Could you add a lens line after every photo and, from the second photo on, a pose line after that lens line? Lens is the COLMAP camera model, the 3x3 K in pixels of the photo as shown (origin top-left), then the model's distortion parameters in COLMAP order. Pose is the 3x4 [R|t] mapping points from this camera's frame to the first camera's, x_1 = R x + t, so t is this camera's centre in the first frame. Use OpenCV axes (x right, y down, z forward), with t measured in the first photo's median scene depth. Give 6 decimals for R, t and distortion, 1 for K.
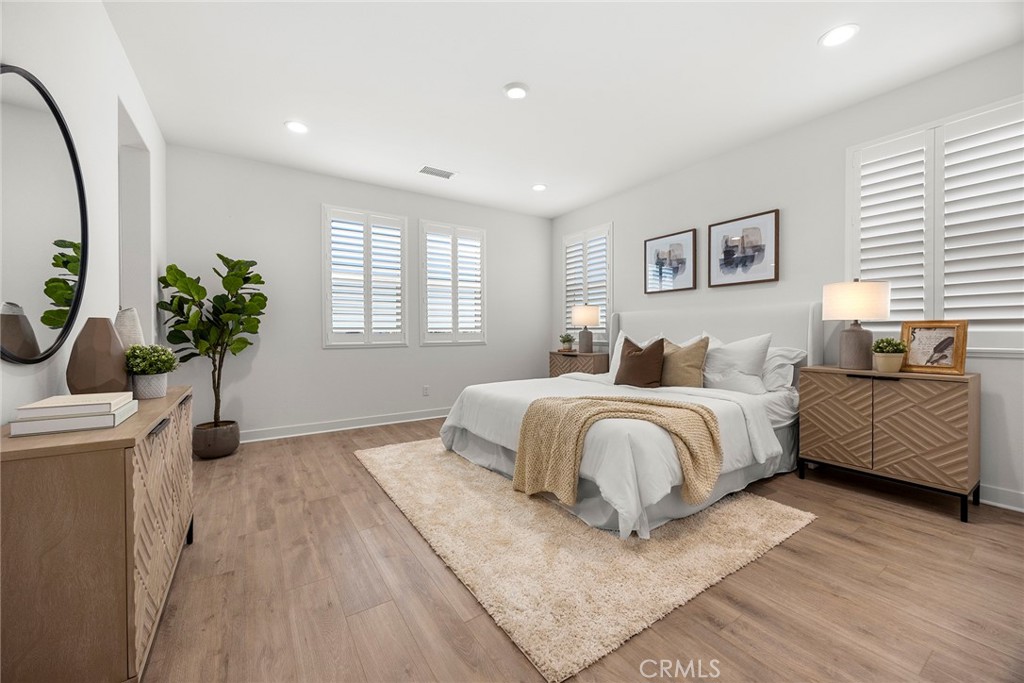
lens RADIAL K [[405.5, 0, 512.0], [0, 405.5, 336.7], [0, 0, 1]] dist [-0.025474, 0.000221]
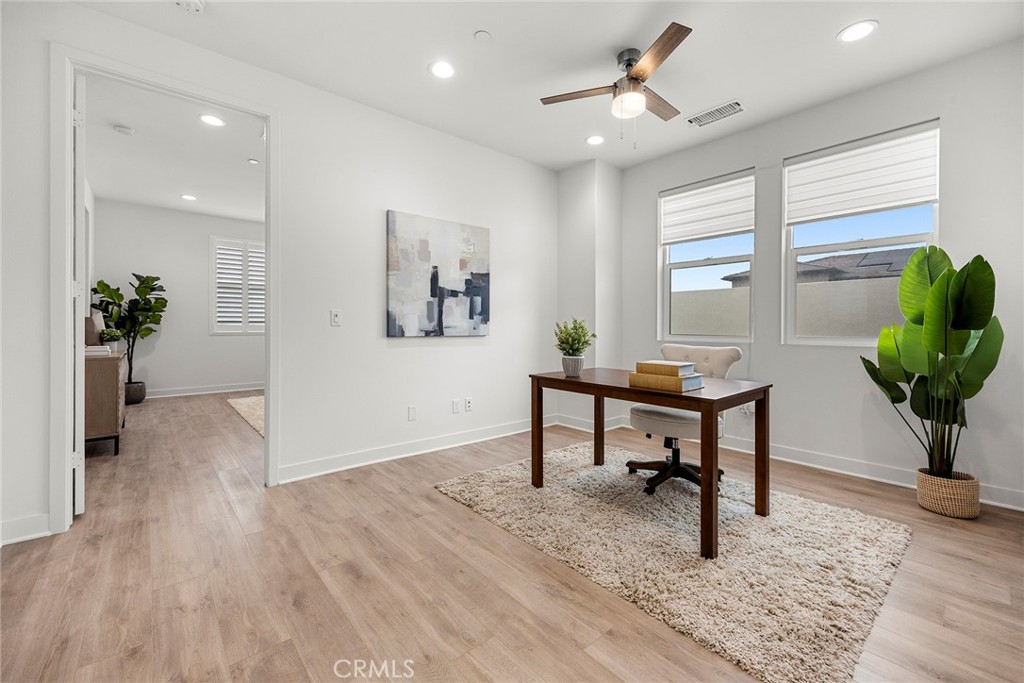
lens RADIAL K [[405.5, 0, 514.4], [0, 405.5, 327.6], [0, 0, 1]] dist [-0.025474, 0.000221]
pose [[0.985359, 0.007862, 0.170309, 0.439790], [-0.006554, 0.999945, -0.008241, 0.007611], [-0.170364, 0.007004, 0.985356, -0.724096]]
